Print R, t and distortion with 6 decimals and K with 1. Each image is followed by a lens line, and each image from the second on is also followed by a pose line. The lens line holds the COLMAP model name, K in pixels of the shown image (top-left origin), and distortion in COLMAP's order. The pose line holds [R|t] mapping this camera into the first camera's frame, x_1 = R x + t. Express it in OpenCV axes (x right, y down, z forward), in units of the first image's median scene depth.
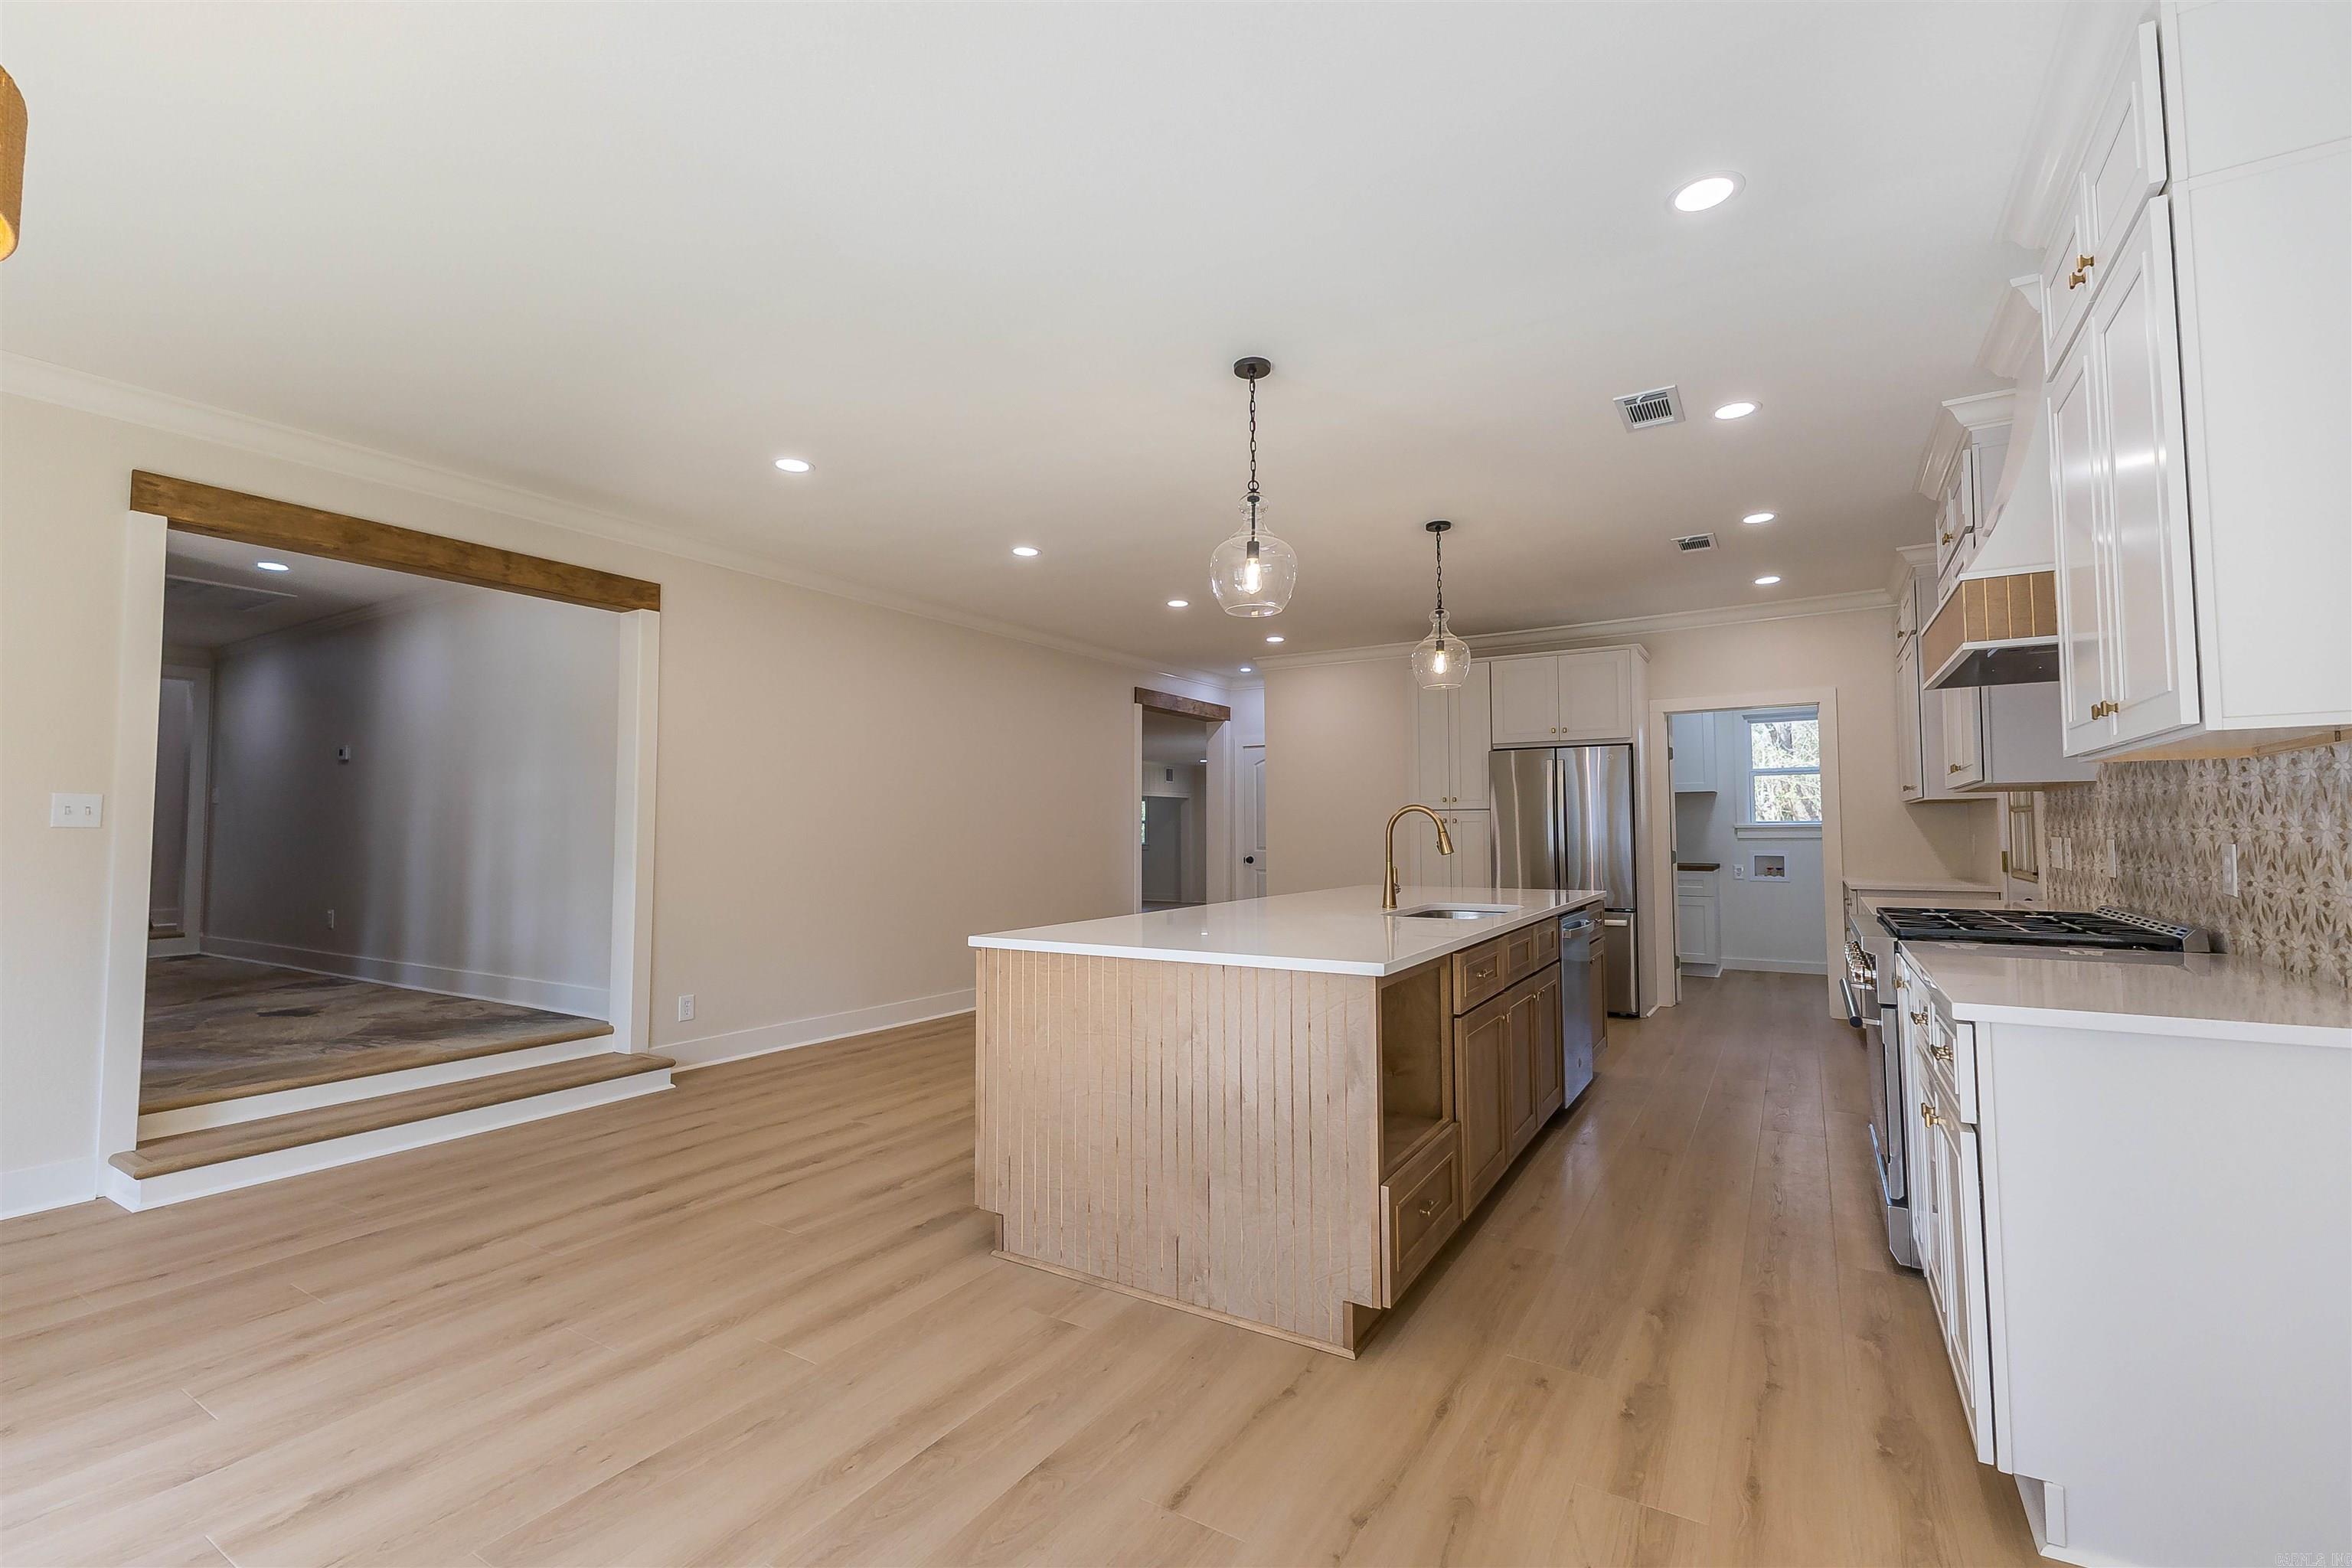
lens RADIAL K [[1004.3, 0, 1176.0], [0, 1004.3, 784.0], [0, 0, 1]] dist [0.010508, -0.008699]
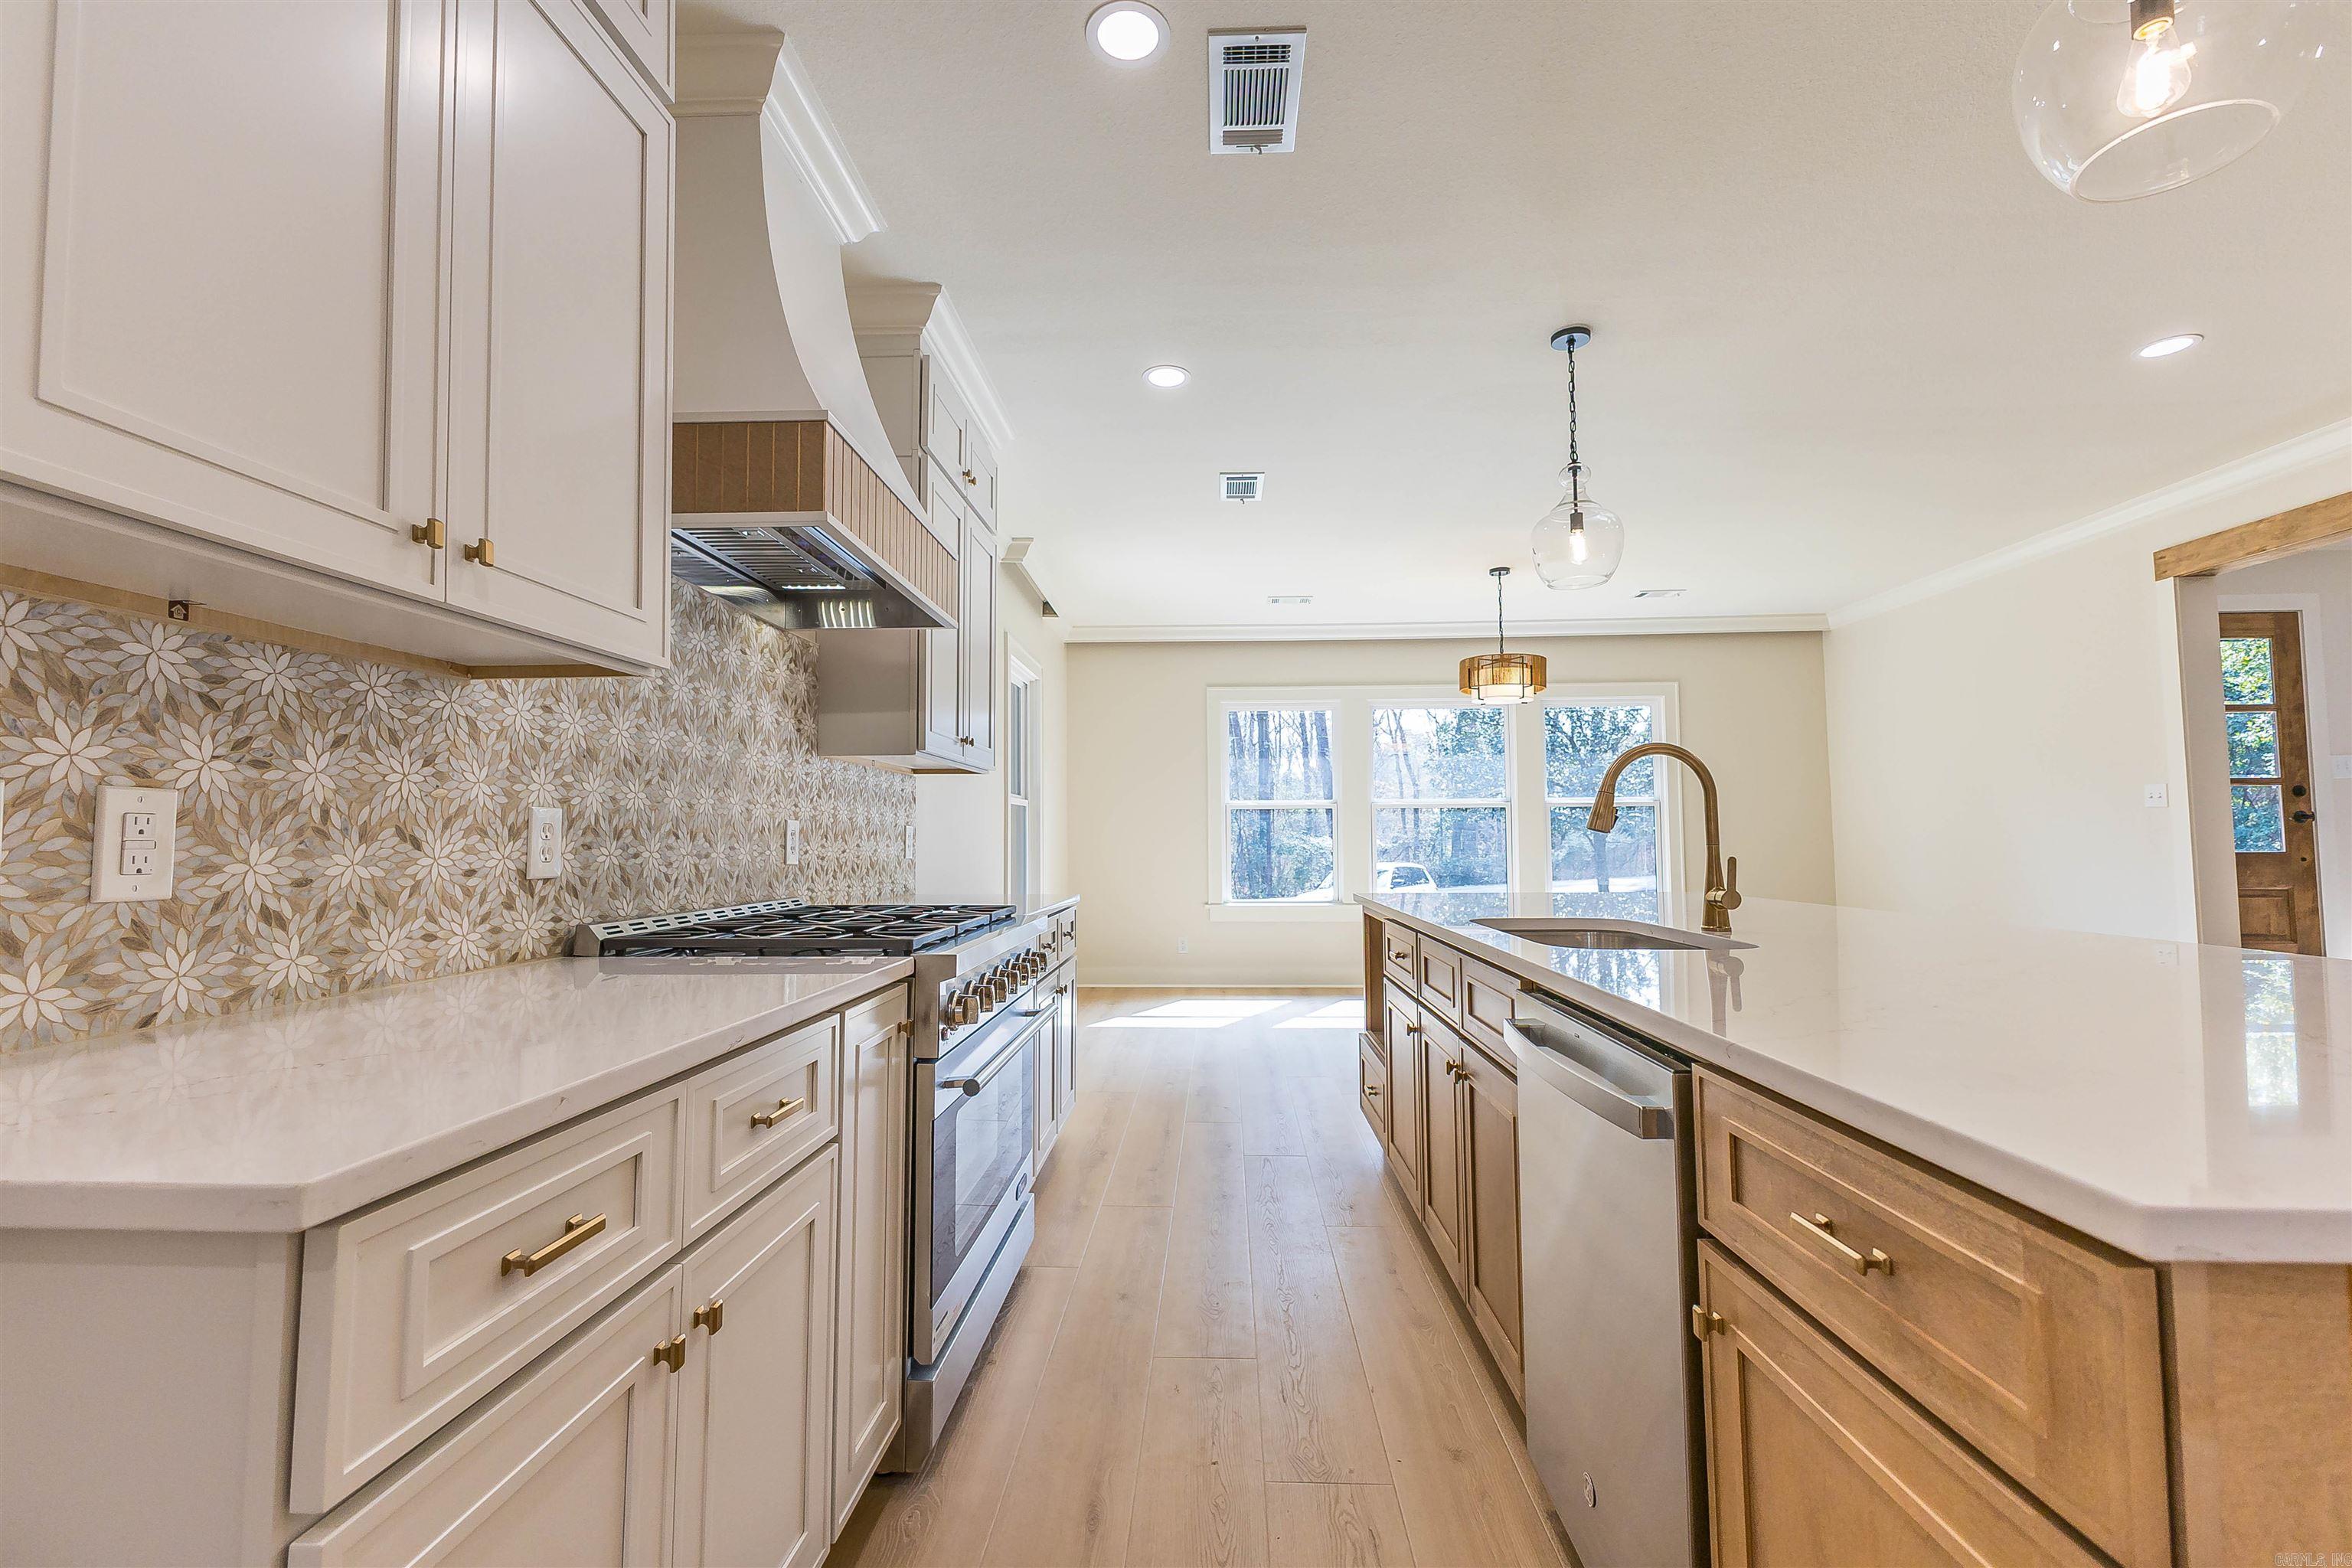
lens RADIAL K [[1008.8, 0, 1178.3], [0, 1008.8, 782.4], [0, 0, 1]] dist [0.011360, -0.000696]
pose [[-0.873829, -0.017898, -0.485904, 0.444790], [0.033499, 0.994732, -0.096882, 0.052427], [0.485078, -0.100935, -0.868626, 0.813915]]
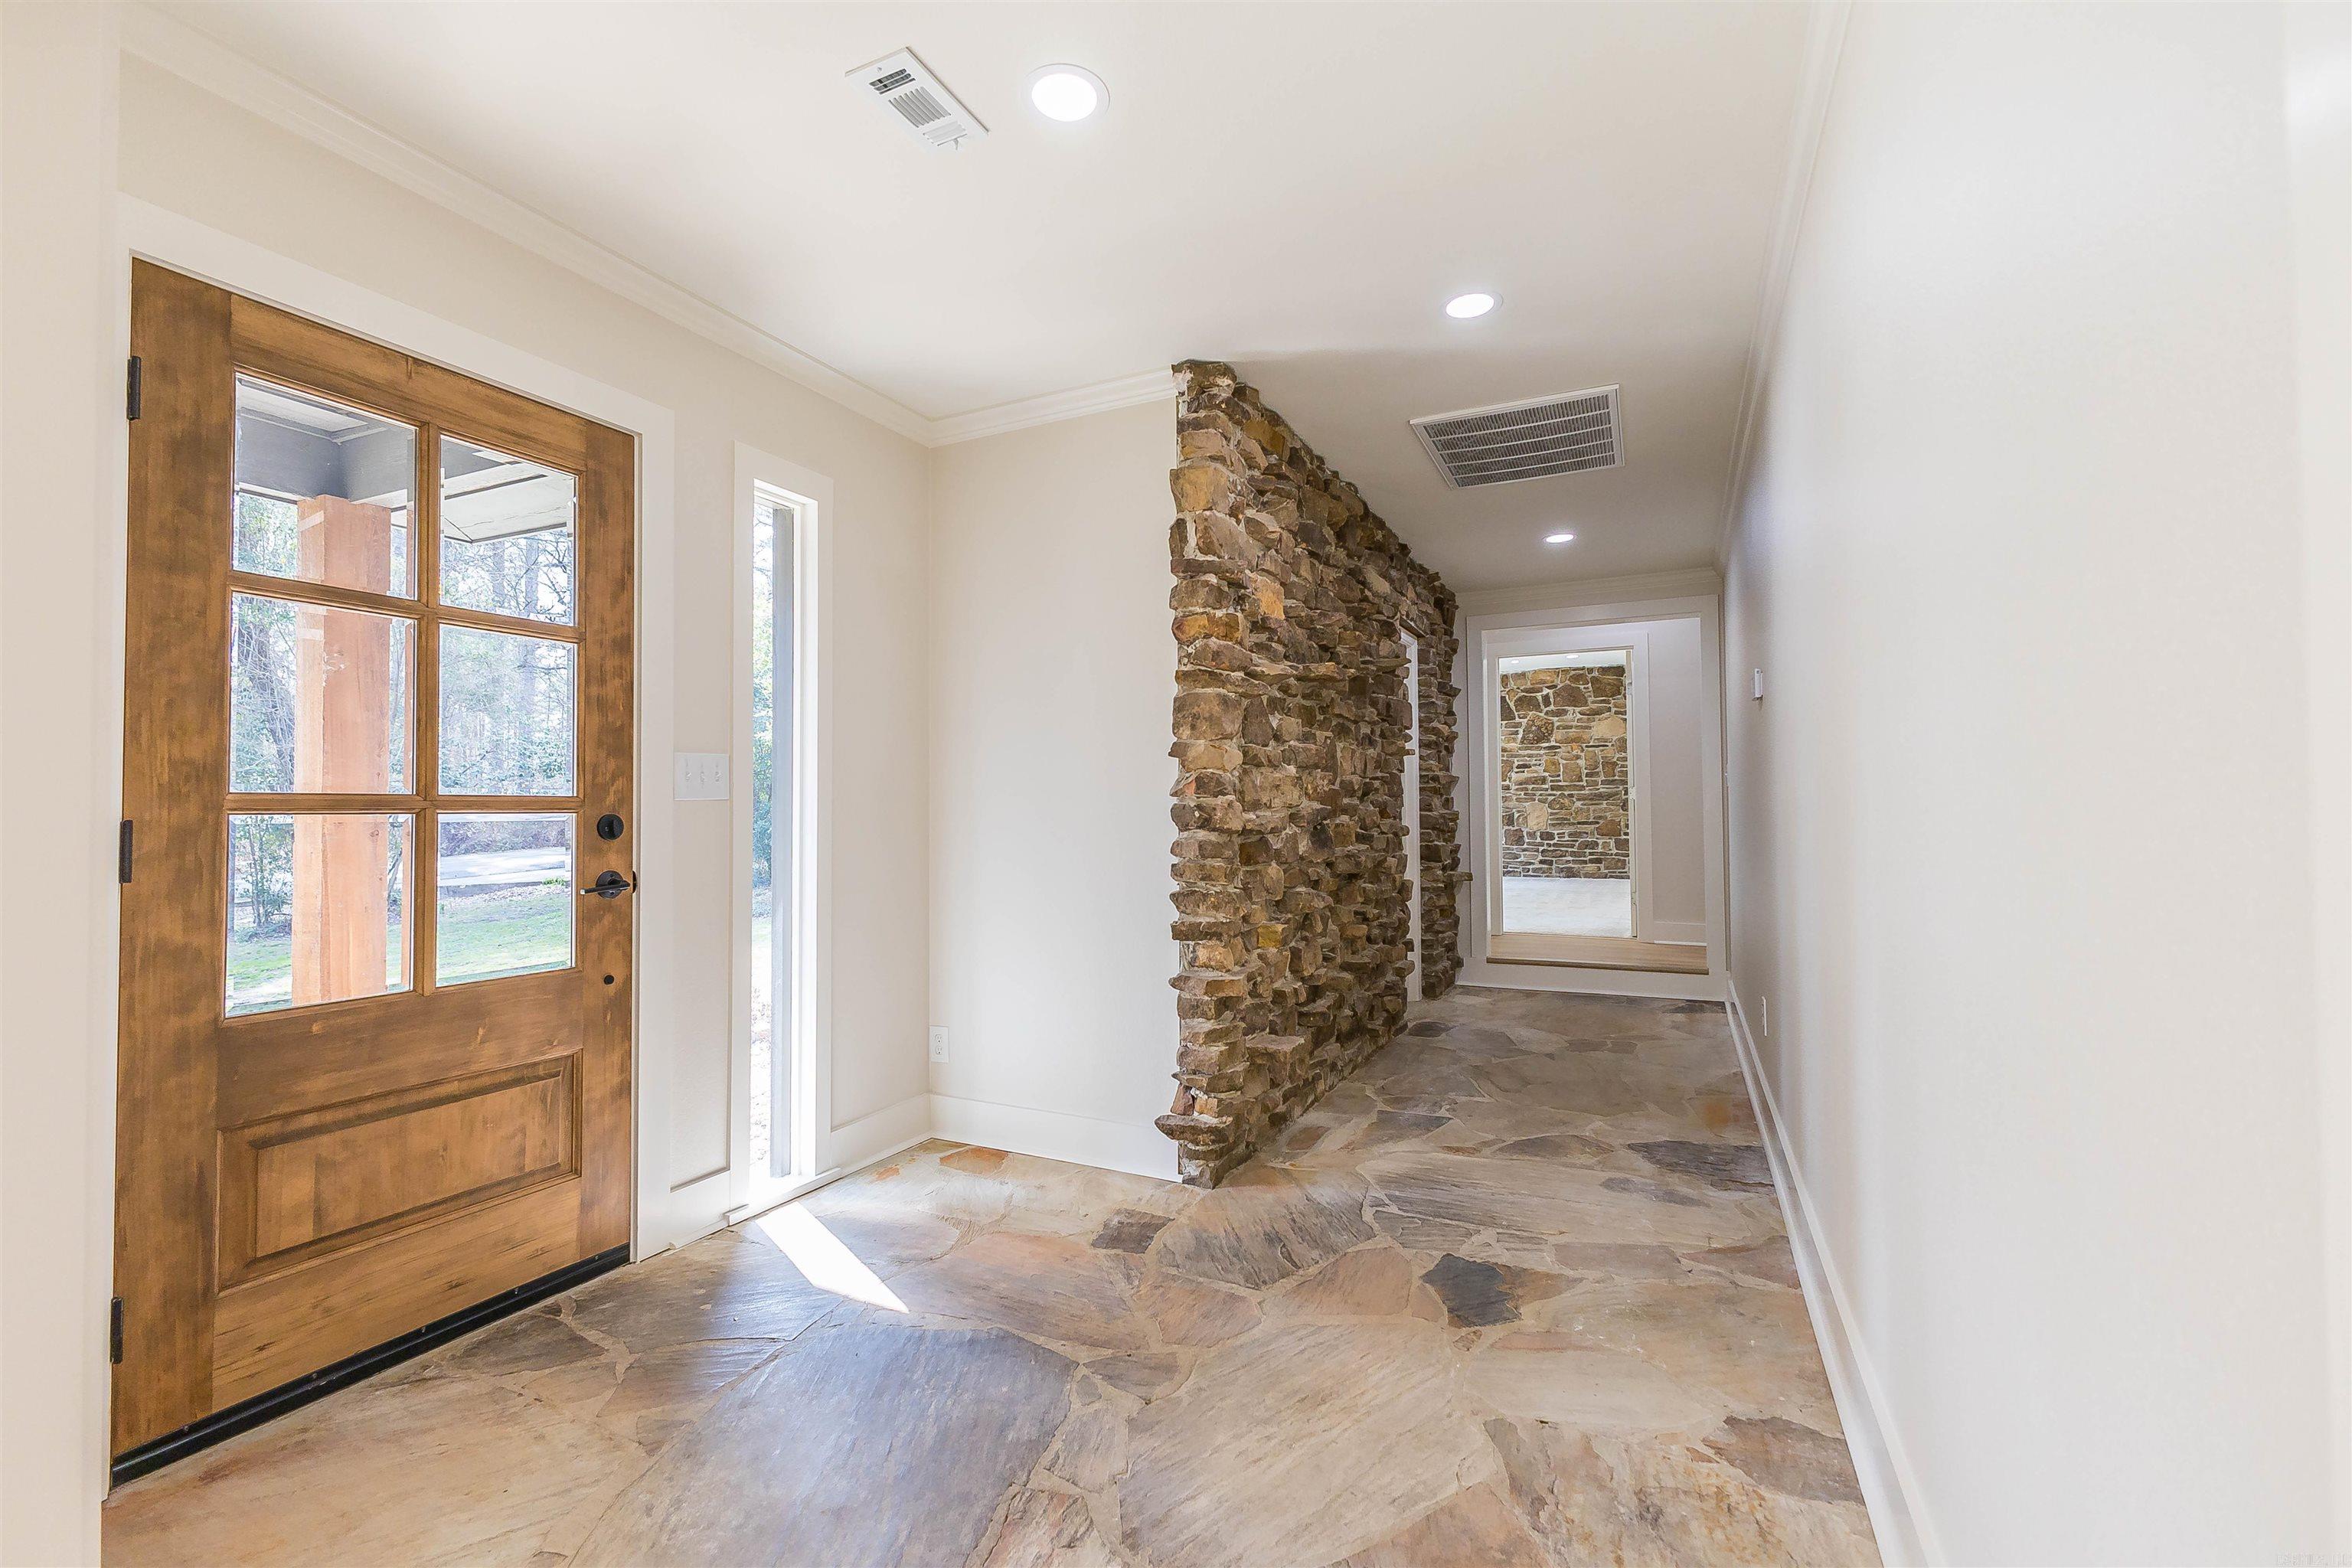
lens RADIAL K [[1008.8, 0, 1178.3], [0, 1008.8, 782.4], [0, 0, 1]] dist [0.011360, -0.000696]
pose [[0.095986, -0.016422, -0.995247, -0.370848], [0.056607, 0.998336, -0.011013, 0.008717], [0.993772, -0.055281, 0.096756, 0.704730]]
